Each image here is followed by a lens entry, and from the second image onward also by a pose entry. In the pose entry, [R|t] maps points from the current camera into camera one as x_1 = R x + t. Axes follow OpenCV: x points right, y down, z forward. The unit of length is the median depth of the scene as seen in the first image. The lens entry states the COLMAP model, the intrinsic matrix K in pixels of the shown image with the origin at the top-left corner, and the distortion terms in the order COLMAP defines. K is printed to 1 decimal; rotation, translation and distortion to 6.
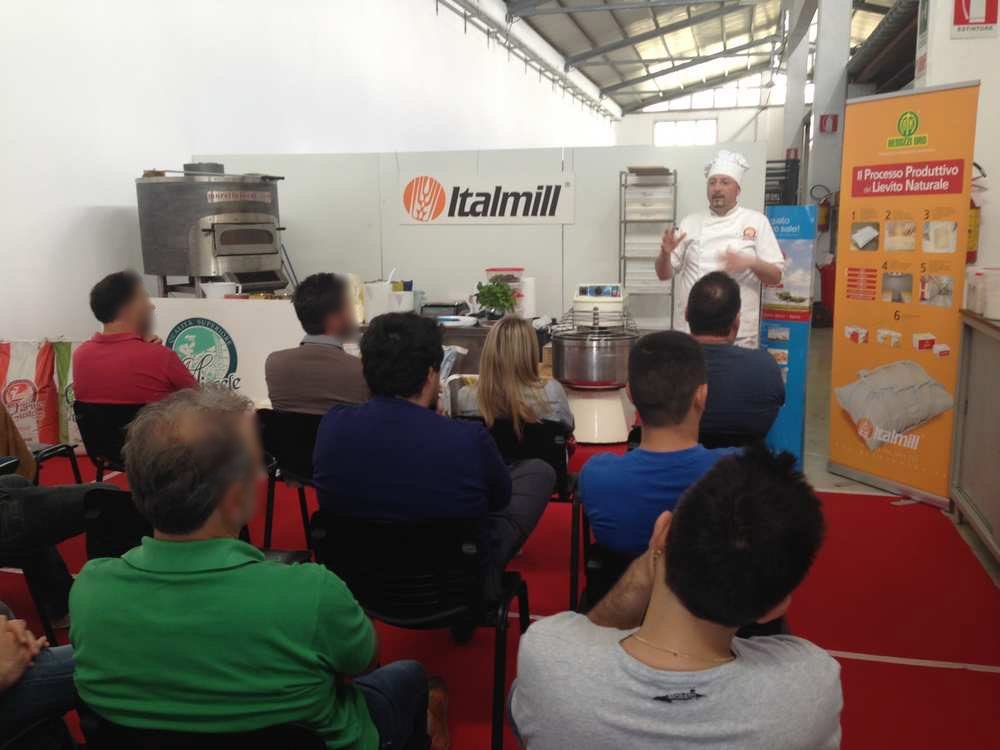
lens RADIAL K [[946.8, 0, 500.0], [0, 946.8, 375.0], [0, 0, 1]] dist [0.139088, -0.256650]
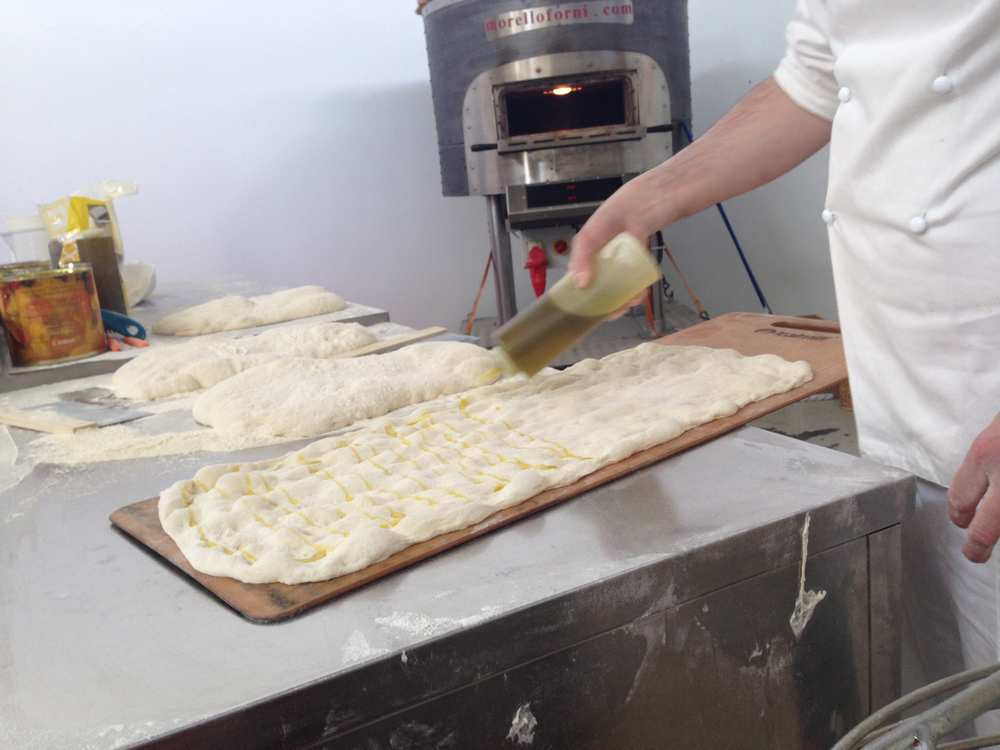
lens RADIAL K [[931.1, 0, 496.5], [0, 931.1, 367.5], [0, 0, 1]] dist [0.132183, -0.241887]
pose [[0.661060, 0.112429, -0.741862, 0.063378], [-0.037769, 0.992443, 0.116749, -0.063642], [0.749382, -0.049159, 0.660311, 0.605811]]
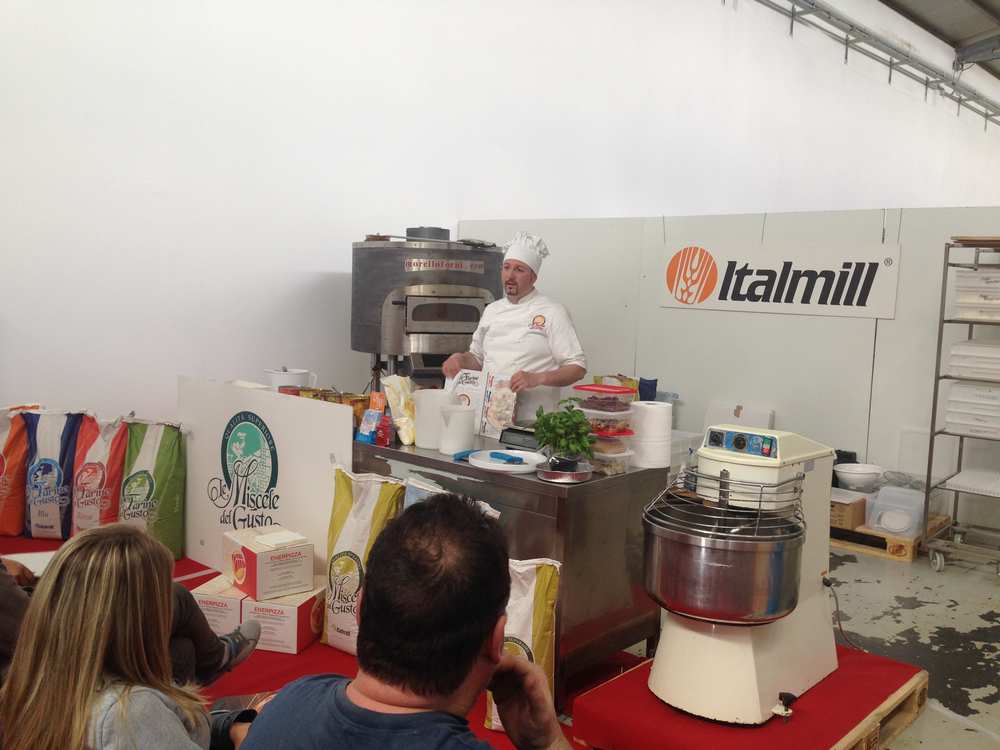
lens RADIAL K [[925.9, 0, 499.0], [0, 925.9, 367.5], [0, 0, 1]] dist [0.073846, -0.010232]
pose [[0.874392, 0.085888, -0.477558, 0.154991], [-0.124338, 0.991008, -0.049428, -0.056687], [0.469018, 0.102598, 0.877209, 0.284090]]
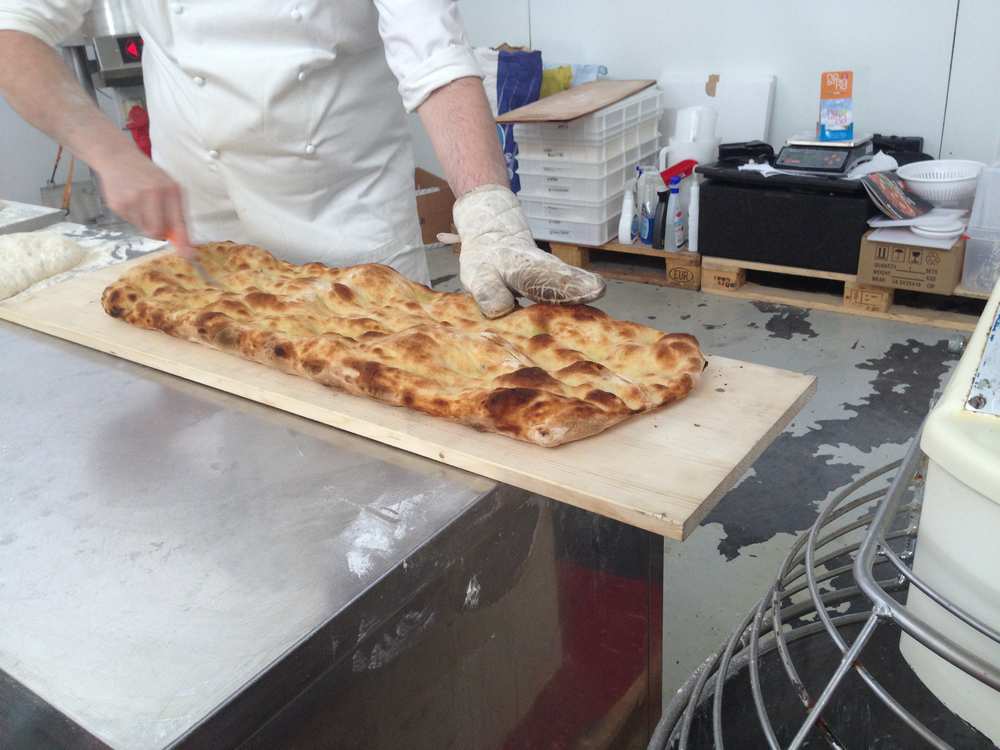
lens RADIAL K [[923.6, 0, 495.3], [0, 923.6, 372.7], [0, 0, 1]] dist [0.140221, -0.245740]
pose [[0.923293, 0.118309, -0.365422, 0.048238], [-0.015495, 0.962079, 0.272331, -0.071758], [0.383784, -0.245779, 0.890114, 0.583122]]
